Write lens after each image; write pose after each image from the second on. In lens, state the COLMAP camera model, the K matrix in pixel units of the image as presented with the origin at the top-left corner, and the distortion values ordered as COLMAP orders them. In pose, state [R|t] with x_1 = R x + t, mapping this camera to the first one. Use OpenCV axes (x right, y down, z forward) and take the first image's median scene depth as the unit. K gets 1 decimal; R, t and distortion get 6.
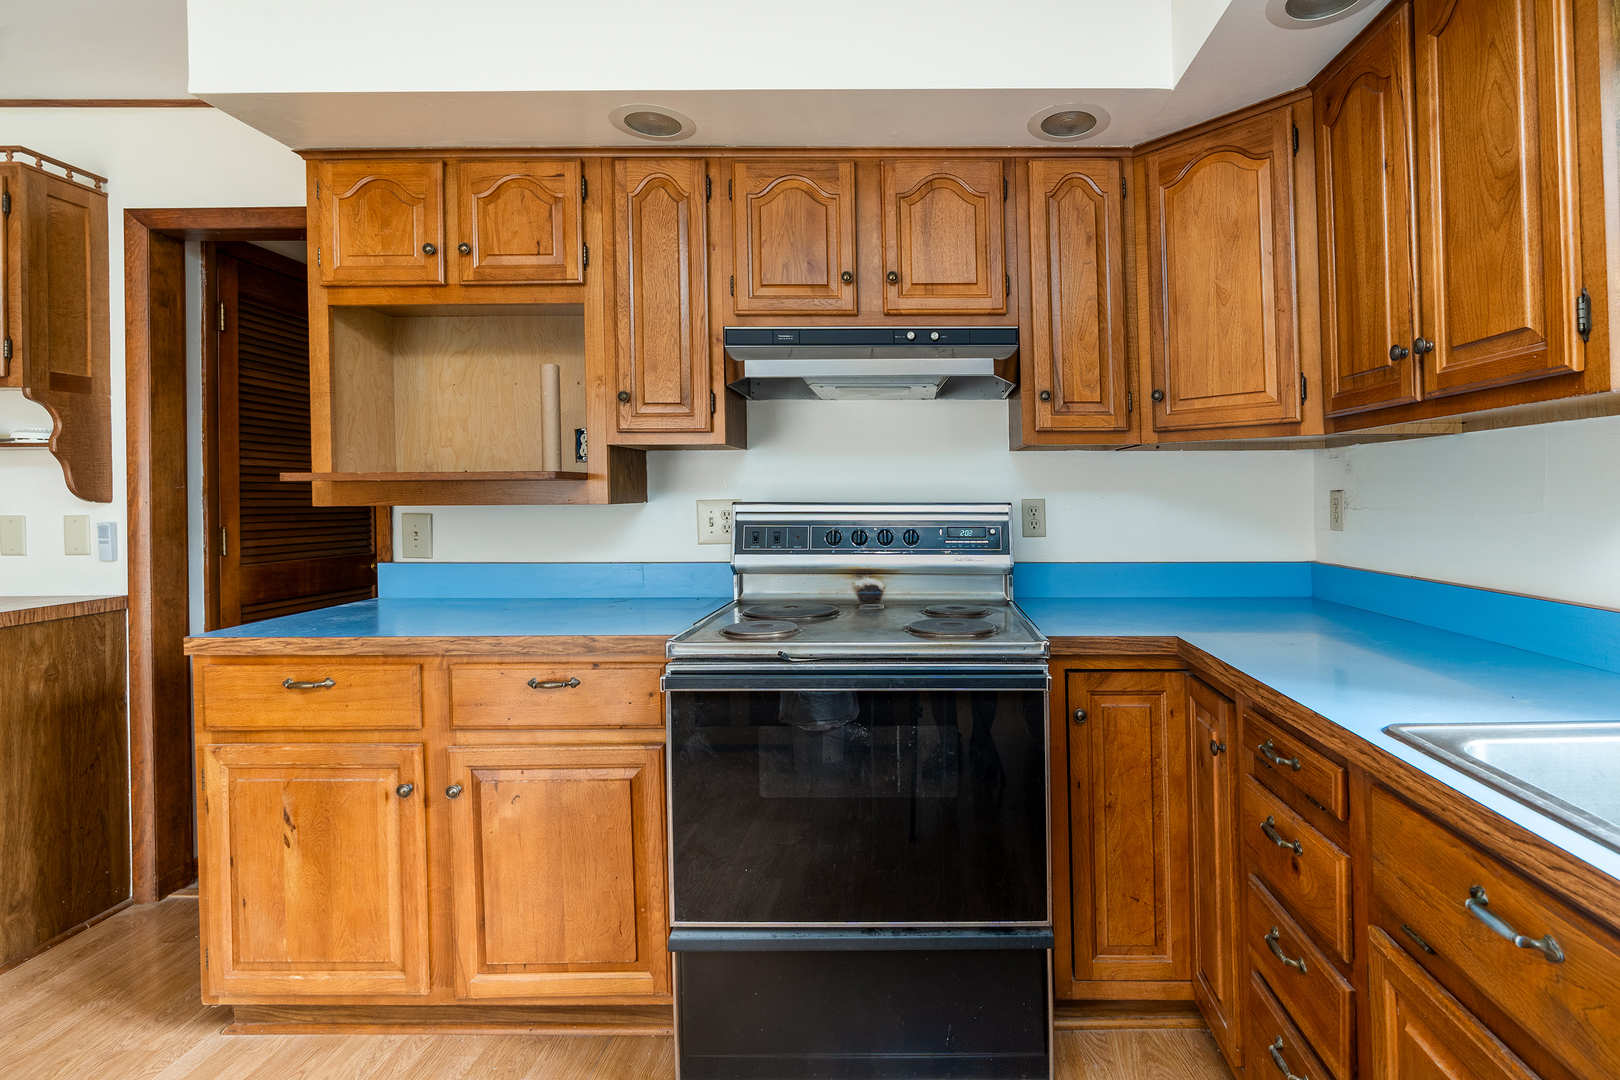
lens RADIAL K [[753.1, 0, 803.3], [0, 753.1, 485.5], [0, 0, 1]] dist [-0.005828, 0.000144]
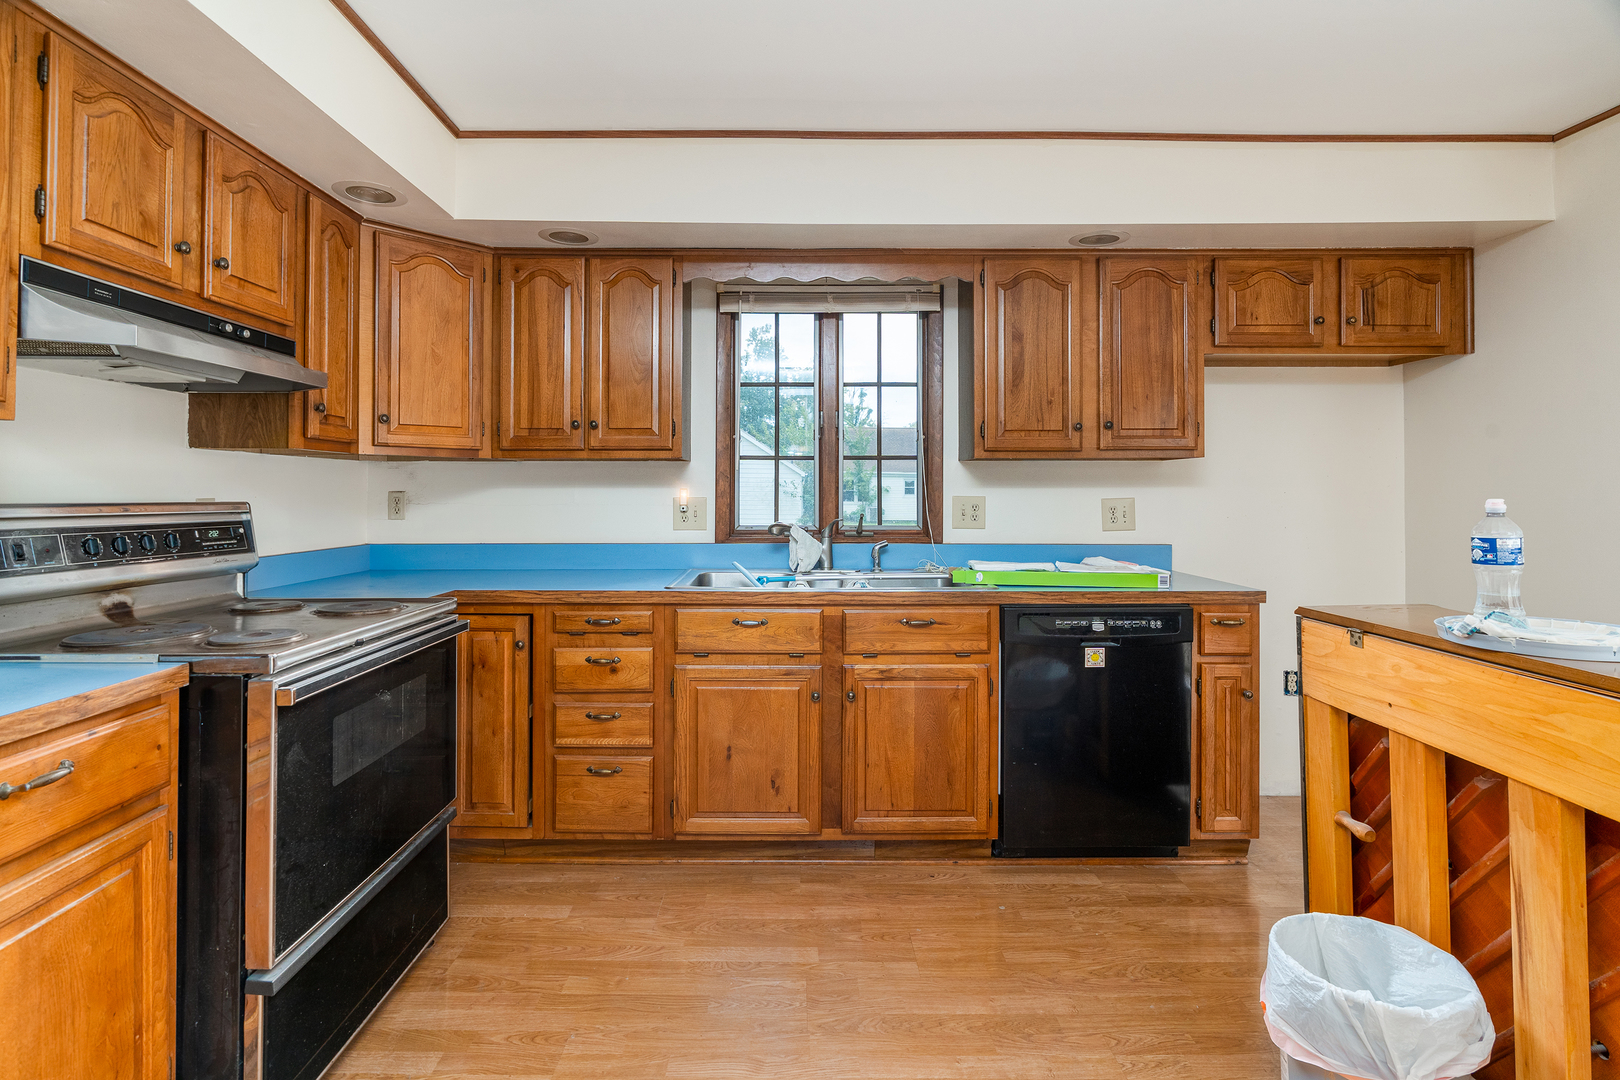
lens RADIAL K [[753.1, 0, 803.3], [0, 753.1, 485.5], [0, 0, 1]] dist [-0.005828, 0.000144]
pose [[-0.008949, 0.015107, 0.999846, -0.889515], [-0.015611, 0.999762, -0.015246, 0.004514], [-0.999838, -0.015745, -0.008711, 0.300231]]
